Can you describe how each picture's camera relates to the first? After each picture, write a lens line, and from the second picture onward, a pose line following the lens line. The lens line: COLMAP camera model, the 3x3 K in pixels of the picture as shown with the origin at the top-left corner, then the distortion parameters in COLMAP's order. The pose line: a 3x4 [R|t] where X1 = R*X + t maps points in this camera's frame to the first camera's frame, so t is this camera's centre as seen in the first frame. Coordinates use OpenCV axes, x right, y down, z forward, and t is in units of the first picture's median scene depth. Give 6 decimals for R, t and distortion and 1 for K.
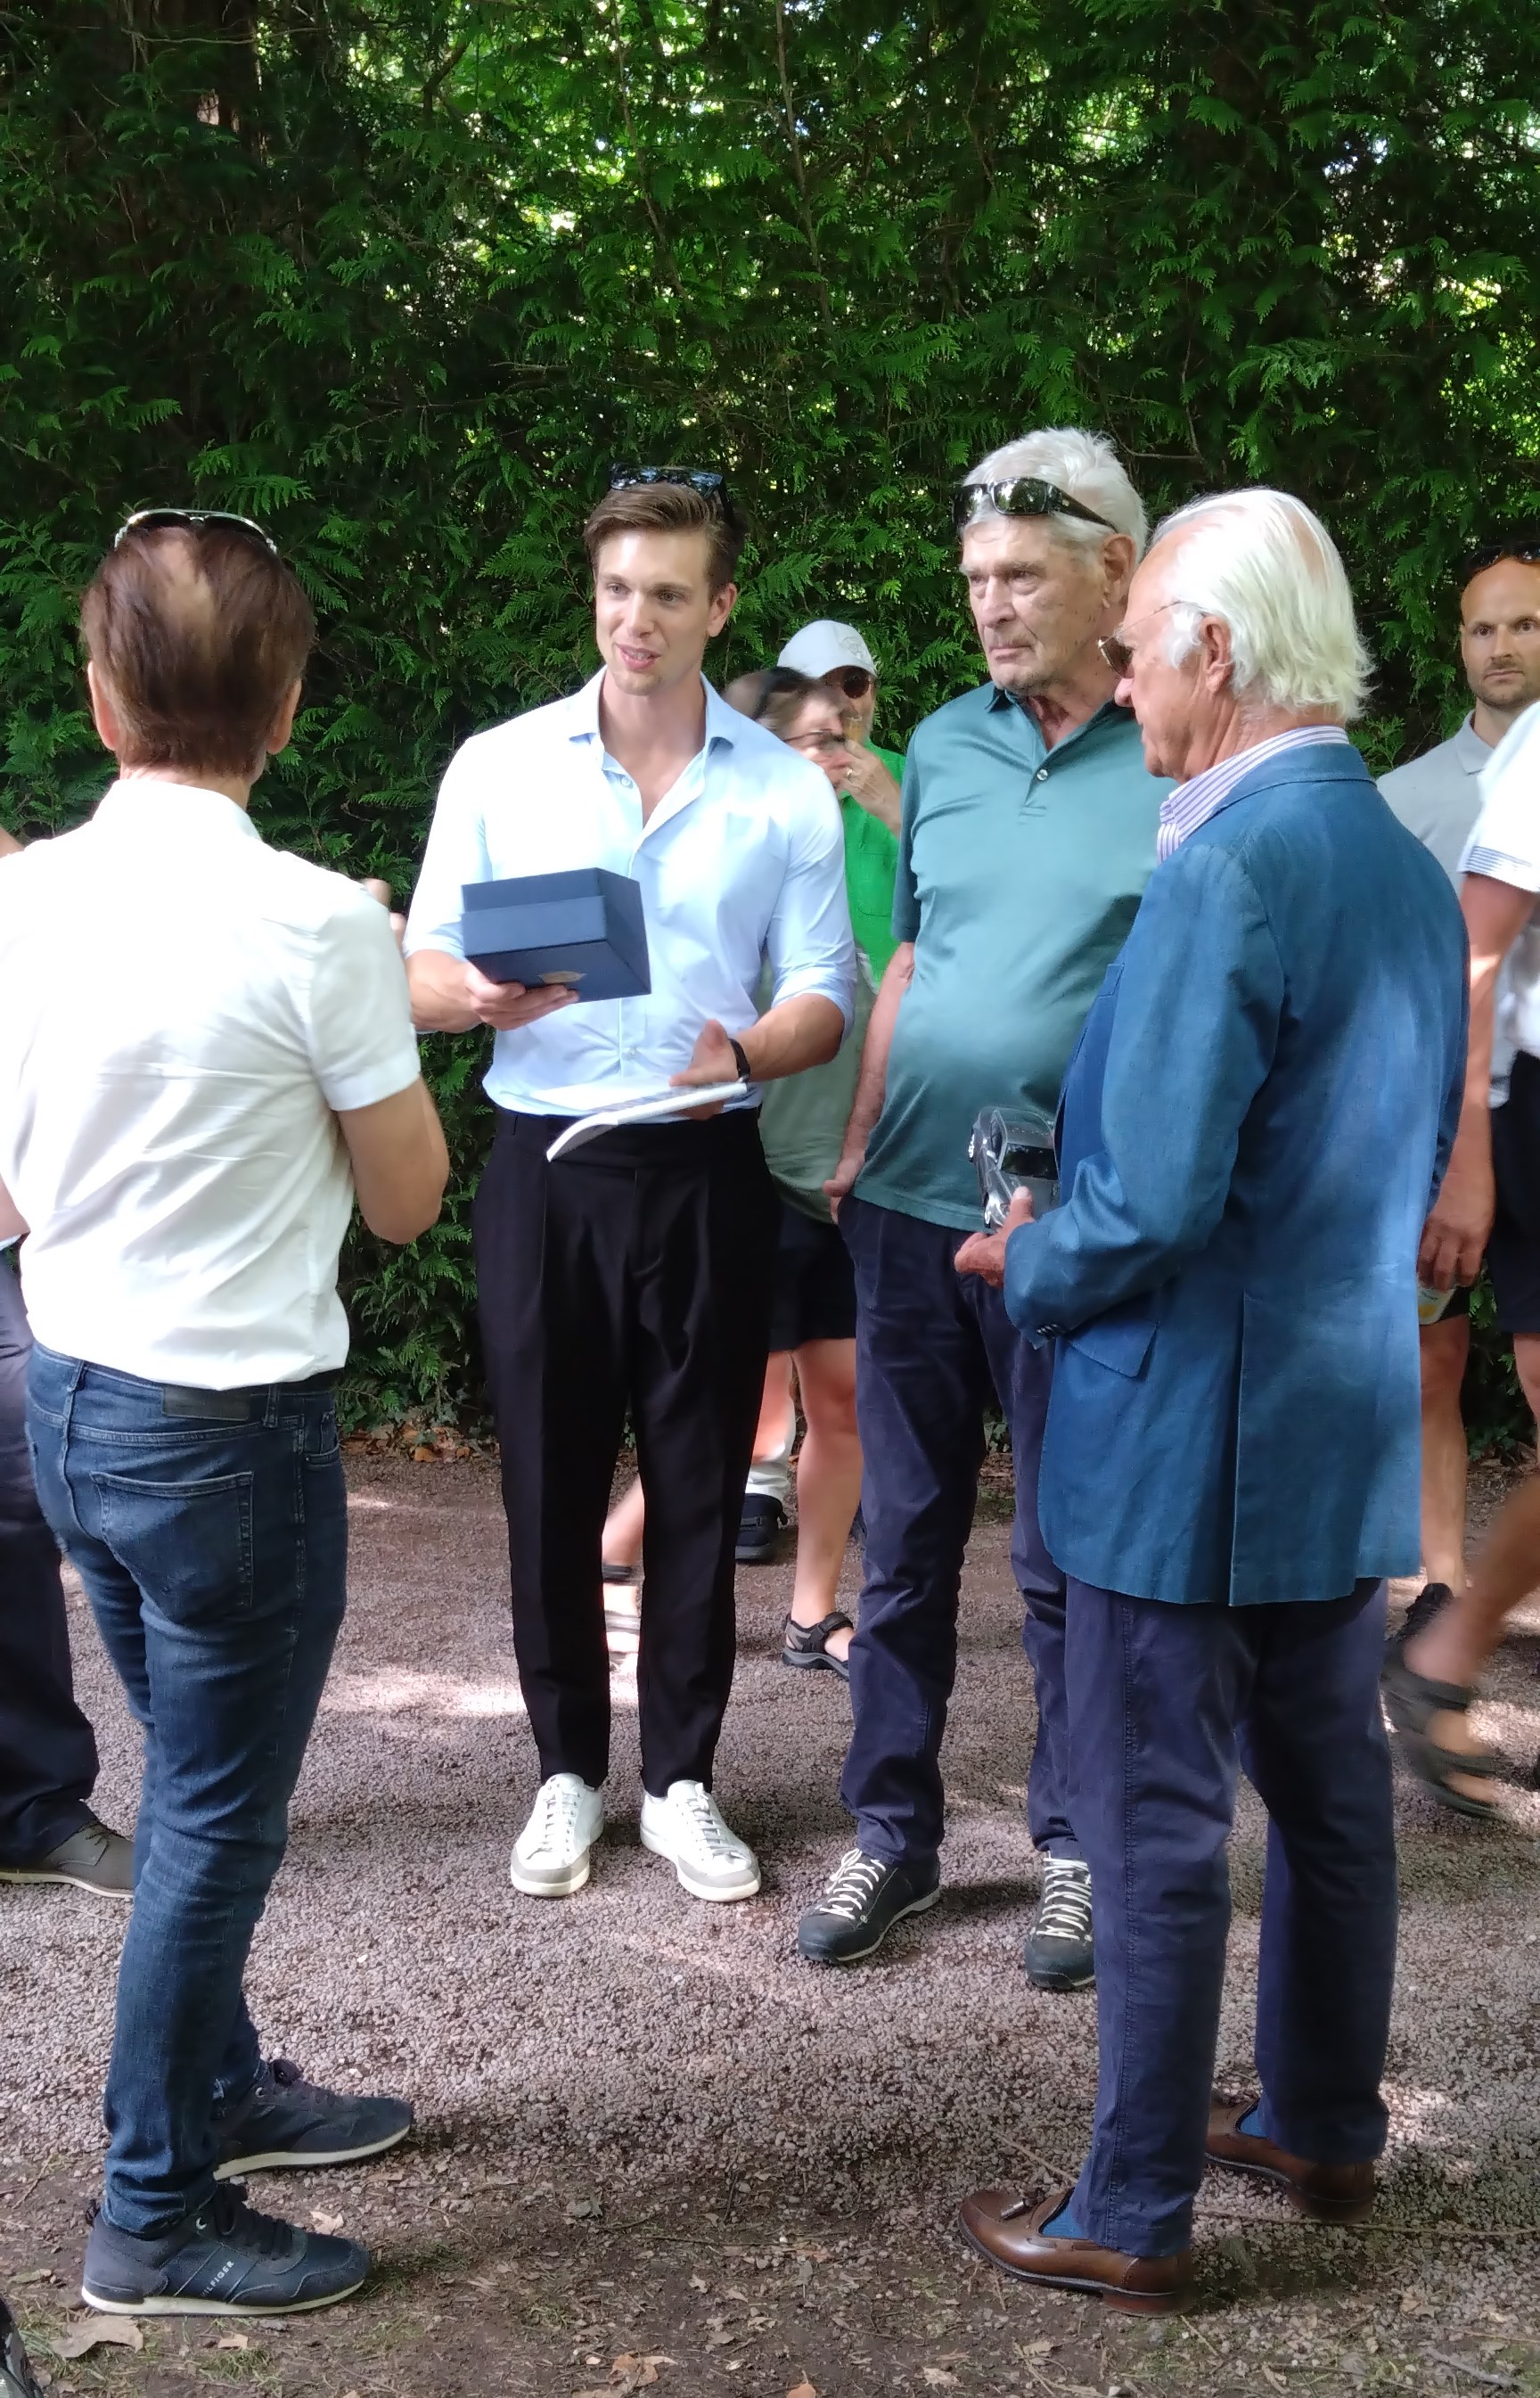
lens RADIAL K [[2941.5, 0, 768.0], [0, 2941.5, 1454.2], [0, 0, 1]] dist [0.141881, -0.361012]
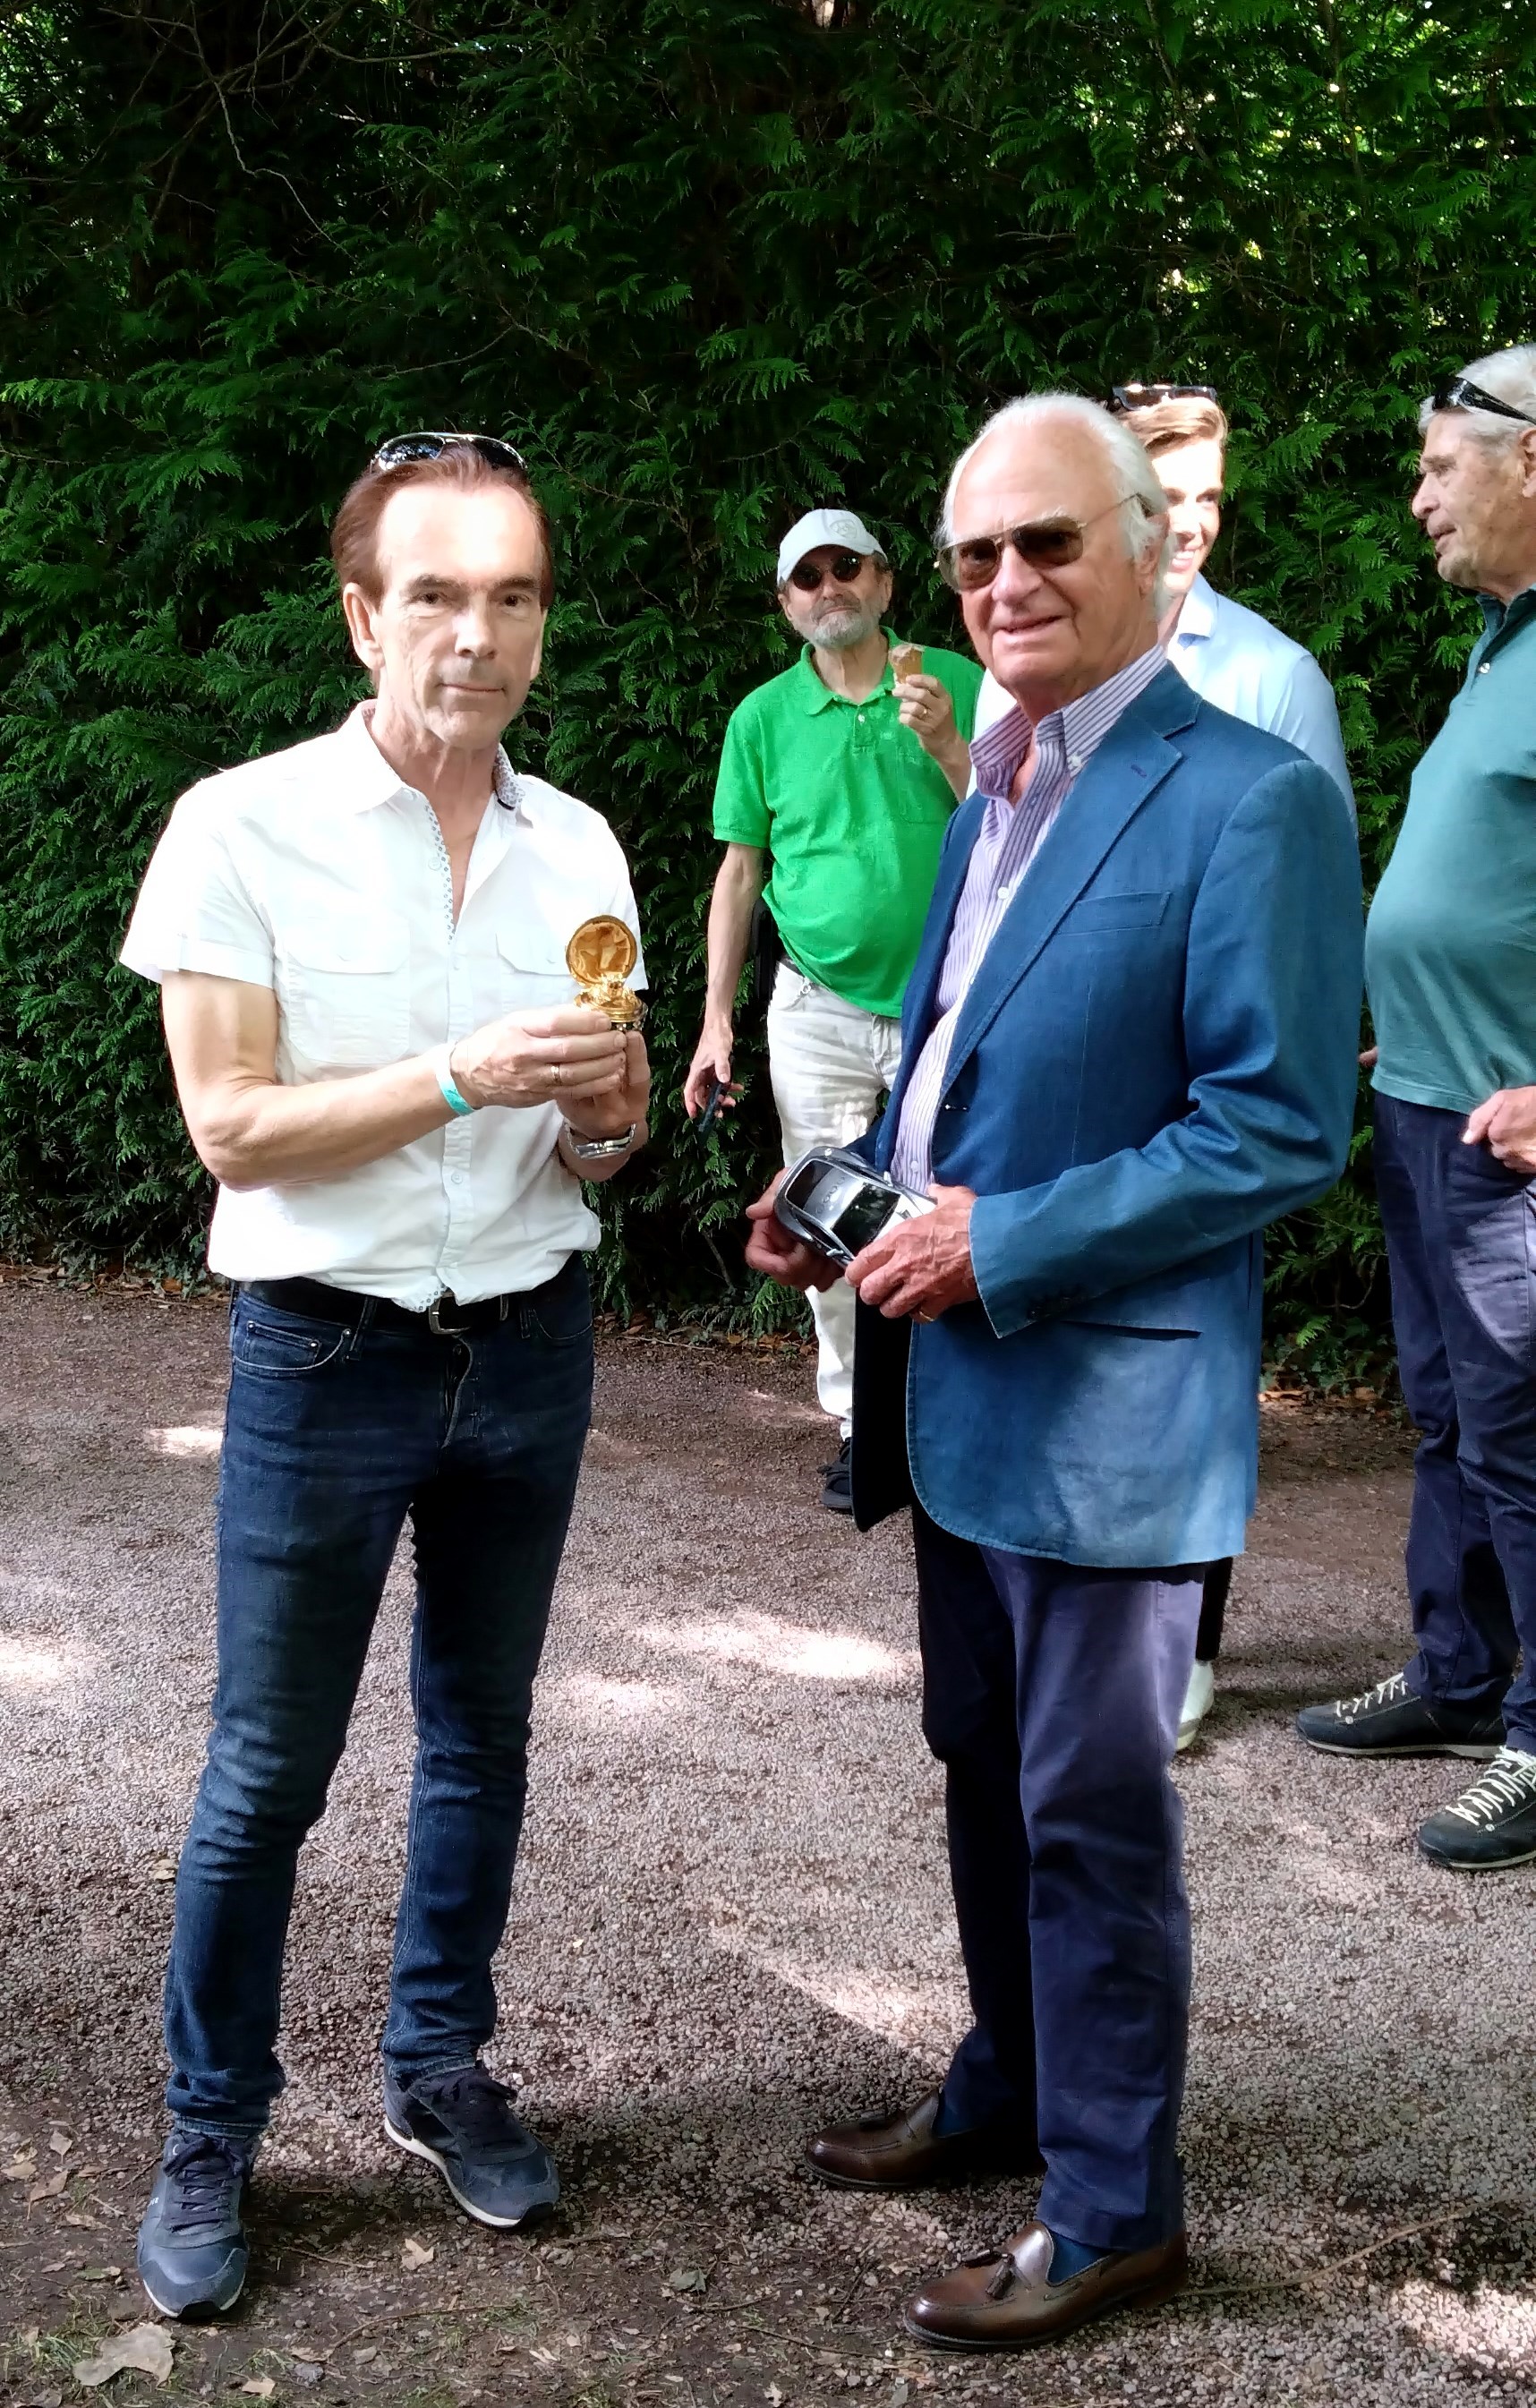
lens RADIAL K [[2907.1, 0, 774.7], [0, 2907.1, 1254.0], [0, 0, 1]] dist [0.116782, -0.265506]
pose [[0.961718, 0.053981, -0.268671, 0.171546], [-0.057395, 0.998340, -0.004863, -0.049842], [0.267962, 0.020097, 0.963220, 0.129425]]
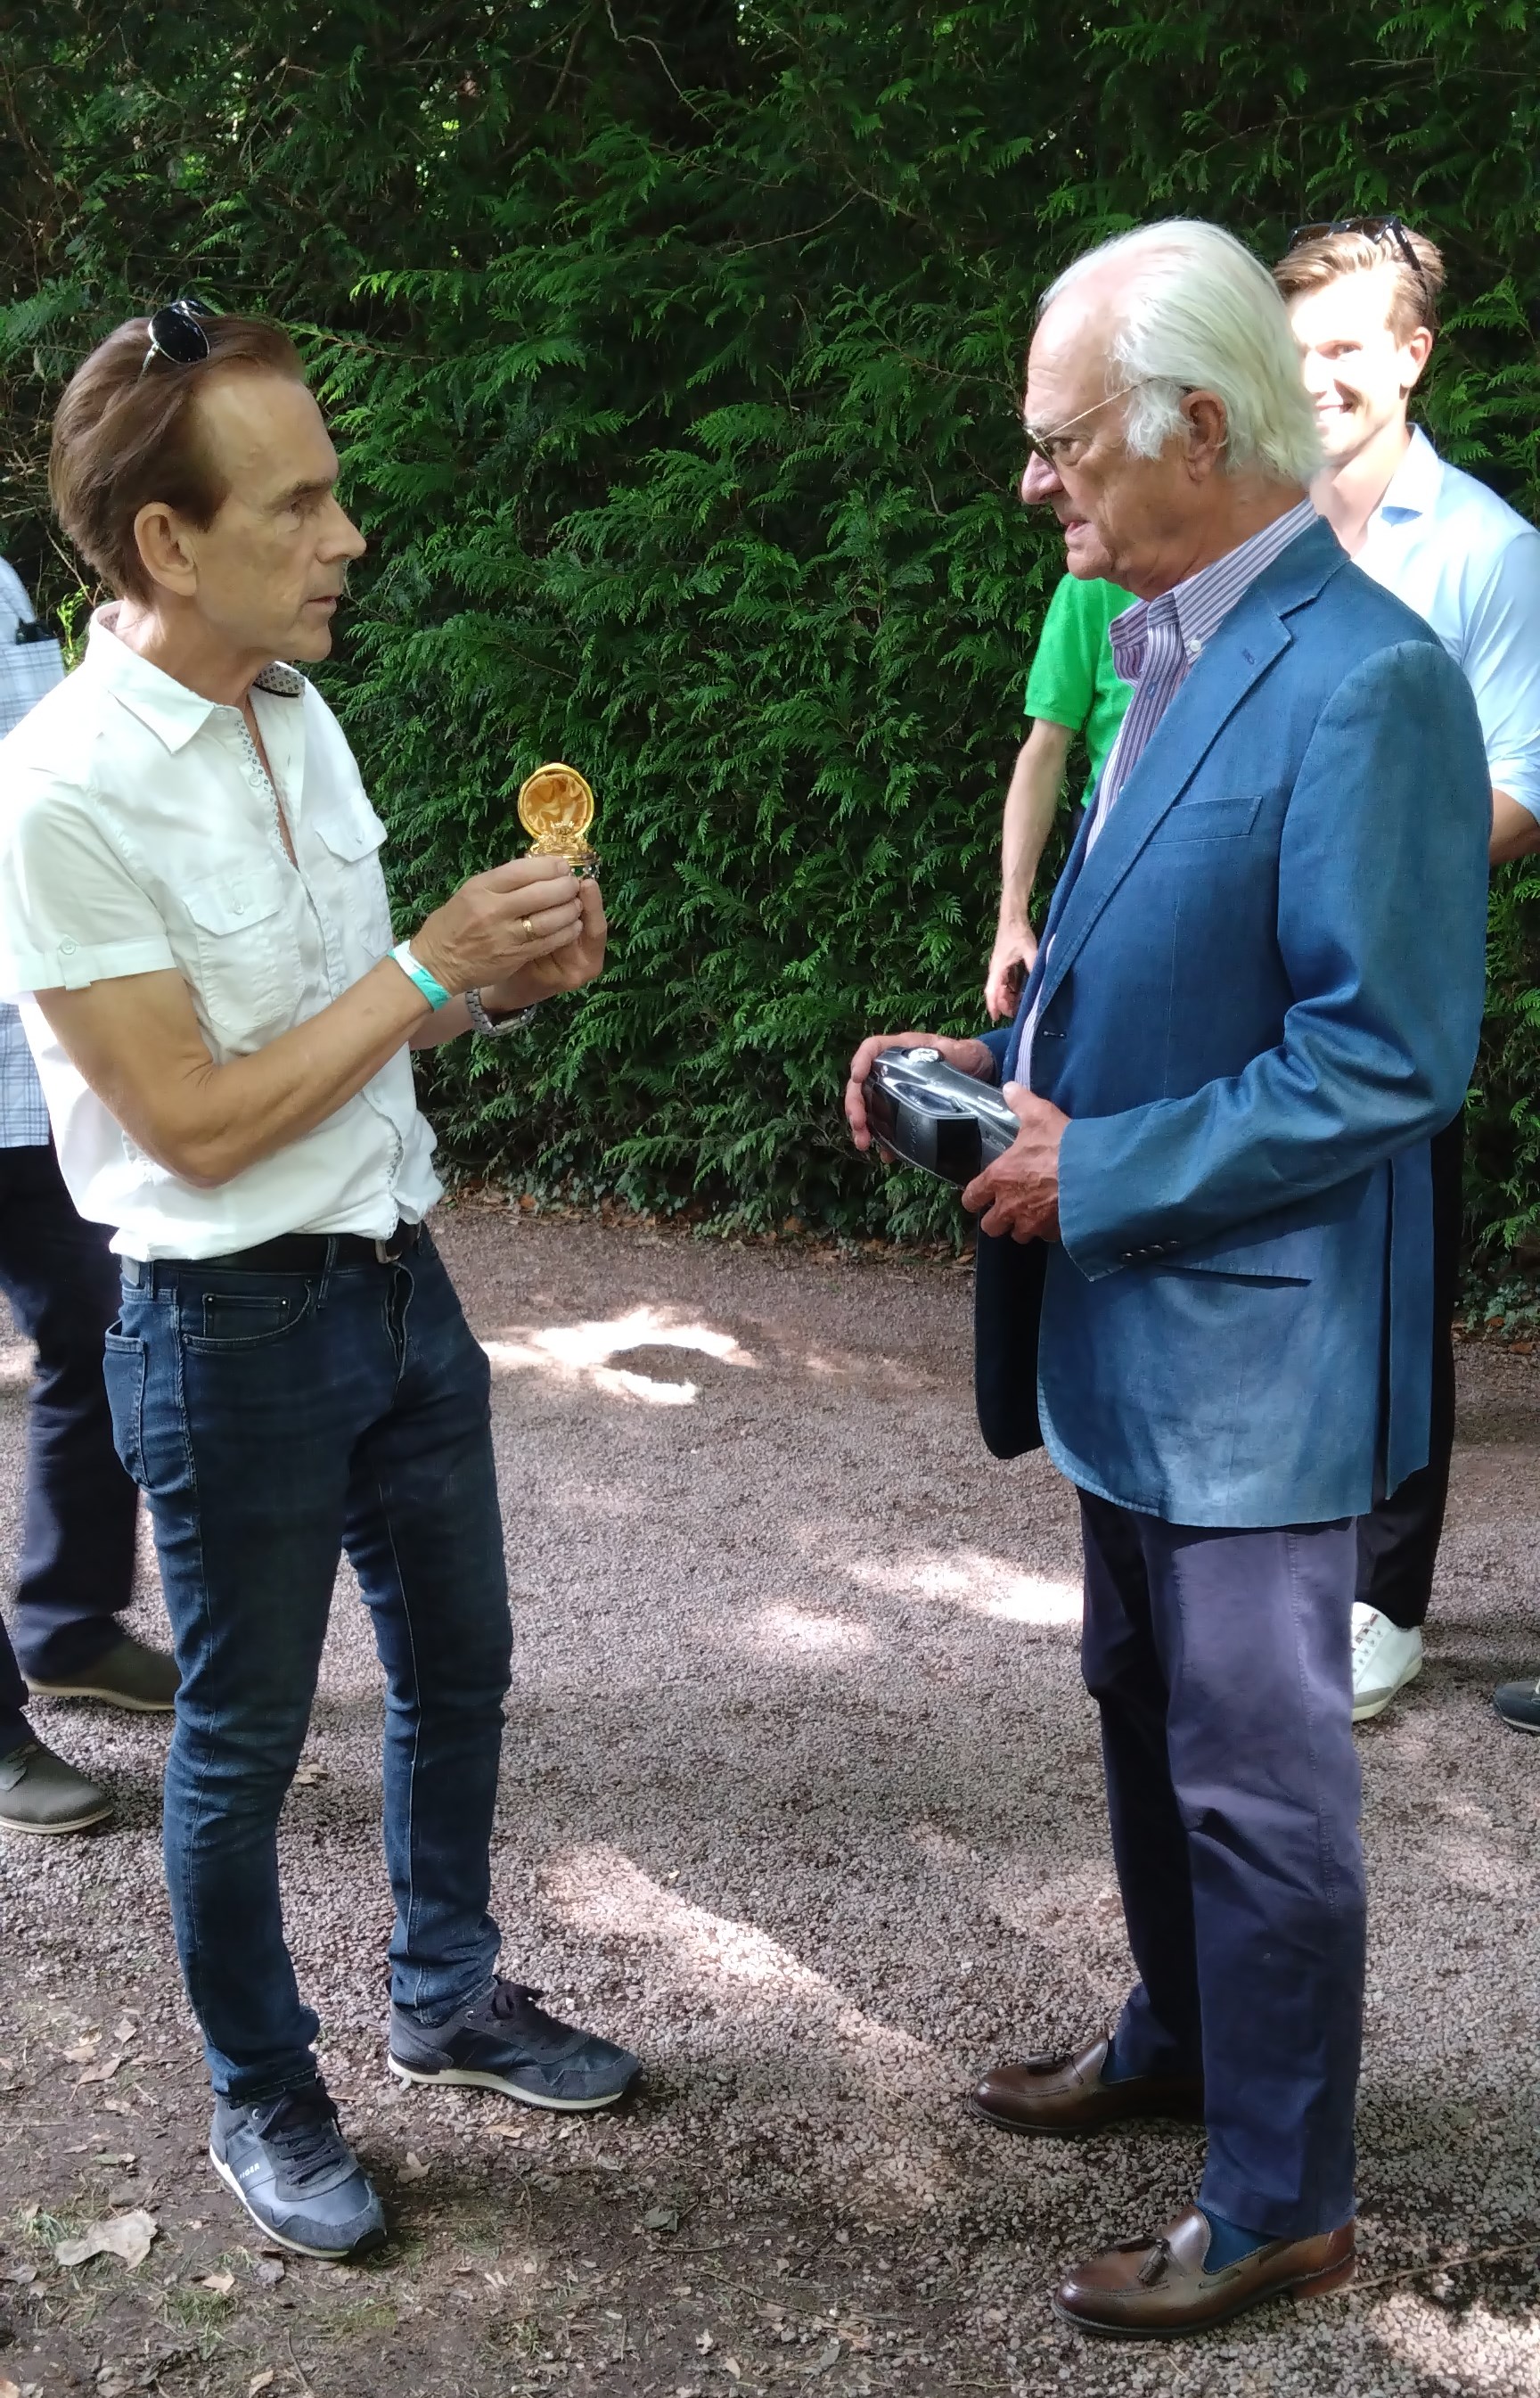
lens RADIAL K [[2895.0, 0, 812.6], [0, 2895.0, 1450.4], [0, 0, 1]] dist [0.132030, -0.331611]
pose [[0.885093, 0.118159, -0.450166, 0.319199], [-0.079904, 0.991453, 0.103133, -0.064158], [0.458504, -0.055312, 0.886969, 0.232882]]
